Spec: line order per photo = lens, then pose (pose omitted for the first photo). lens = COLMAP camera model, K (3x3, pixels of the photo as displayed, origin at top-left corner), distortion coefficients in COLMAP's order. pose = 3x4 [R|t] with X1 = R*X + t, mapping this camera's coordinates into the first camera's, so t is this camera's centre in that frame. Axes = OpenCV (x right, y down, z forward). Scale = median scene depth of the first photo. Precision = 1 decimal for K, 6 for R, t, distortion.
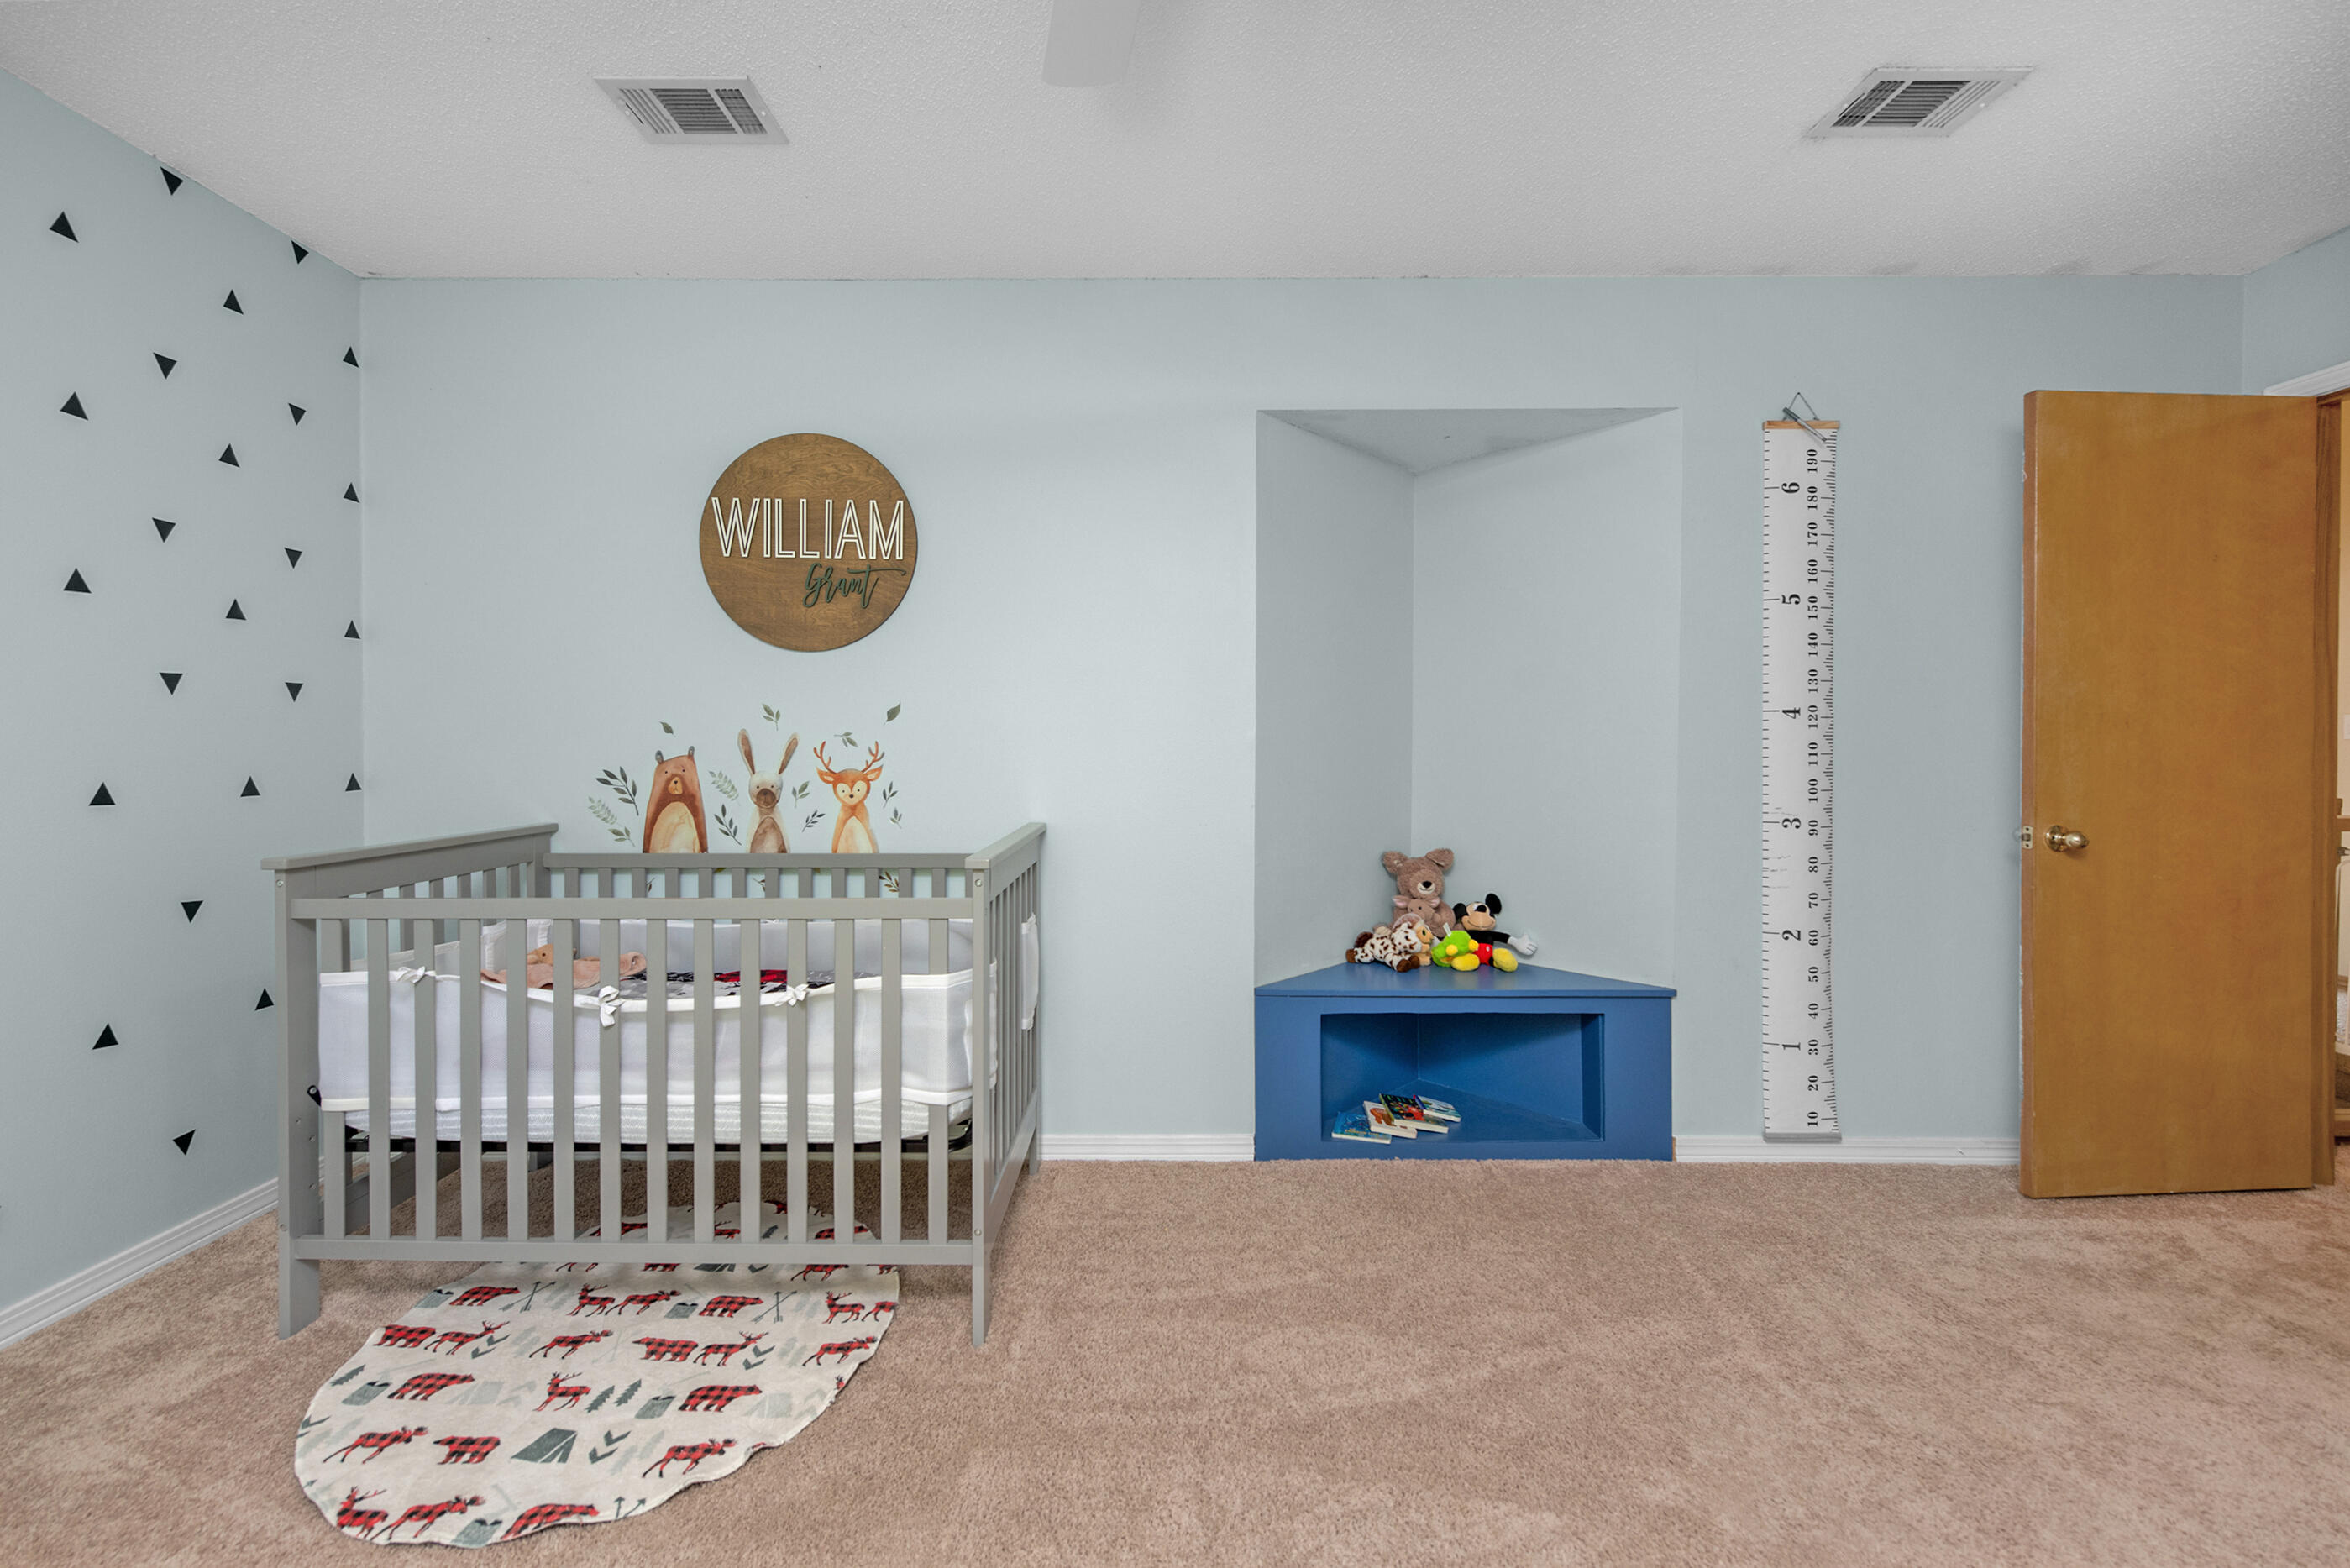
lens RADIAL K [[935.5, 0, 1206.3], [0, 935.5, 777.1], [0, 0, 1]] dist [0.000639, -0.001981]
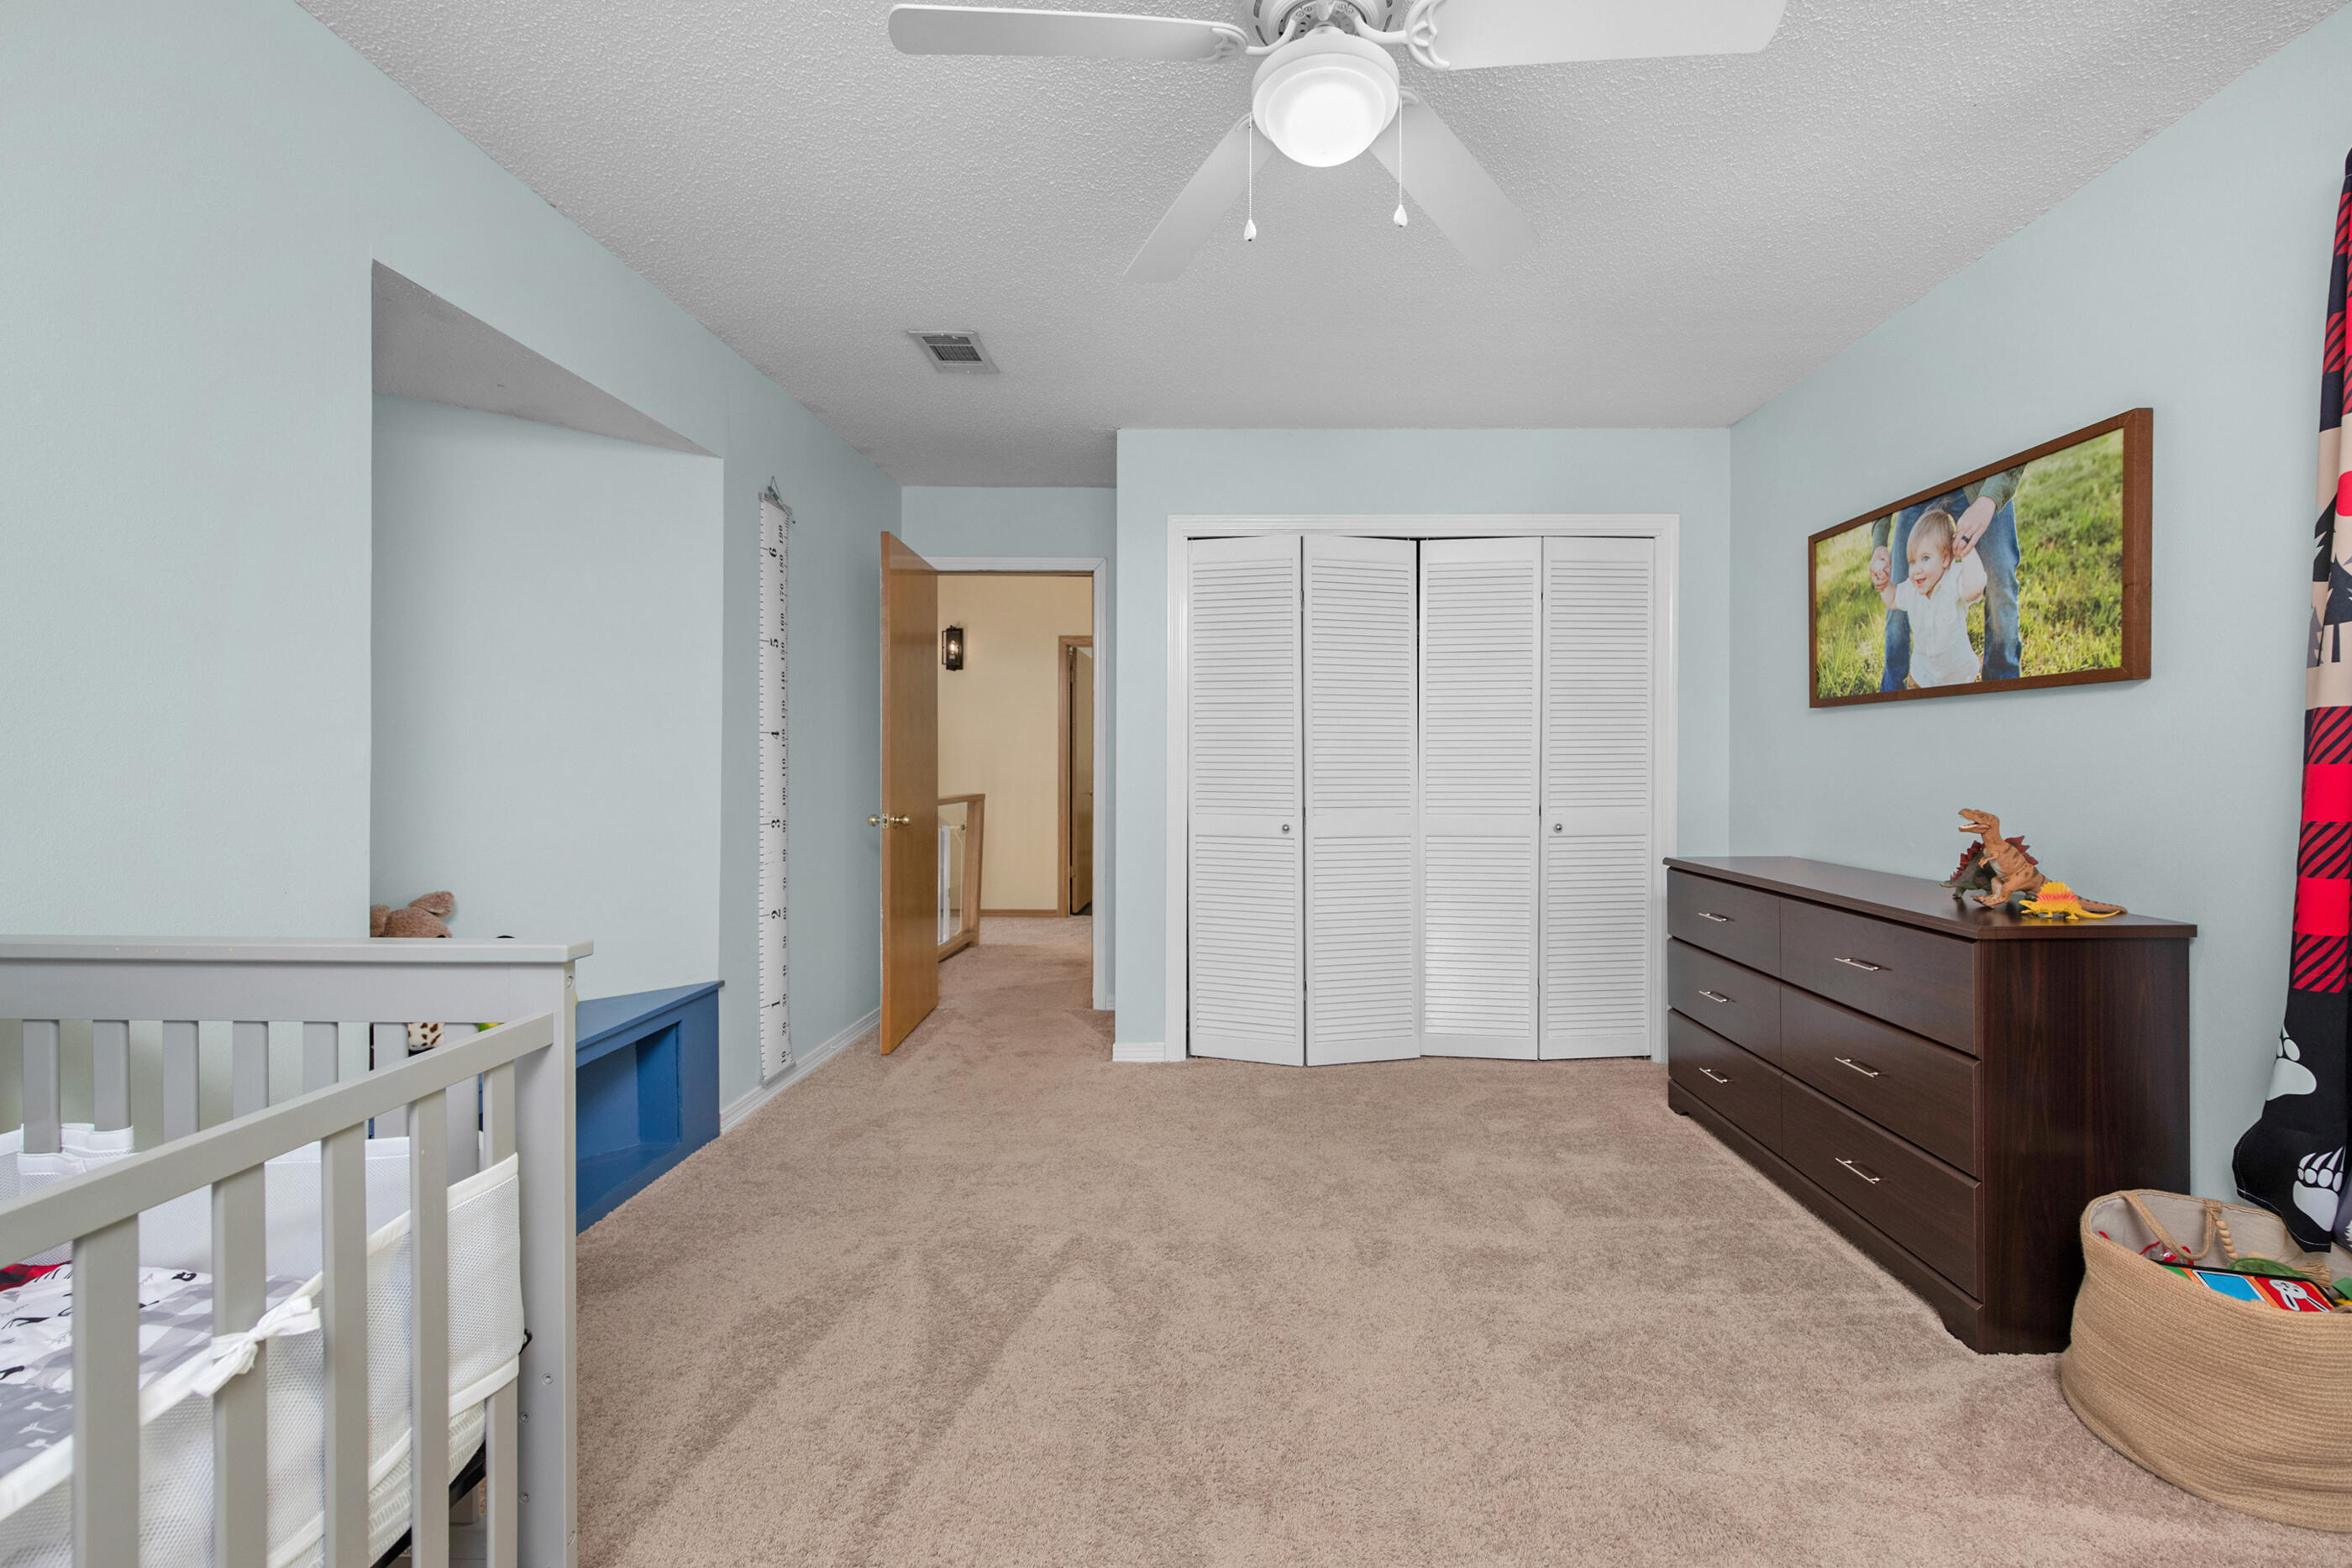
lens RADIAL K [[936.2, 0, 1207.3], [0, 936.2, 777.1], [0, 0, 1]] dist [0.000639, -0.001981]
pose [[0.037089, -0.015886, 0.999186, -0.661866], [0.031786, 0.999386, 0.014709, -0.012339], [-0.998806, 0.031215, 0.037571, 0.422940]]
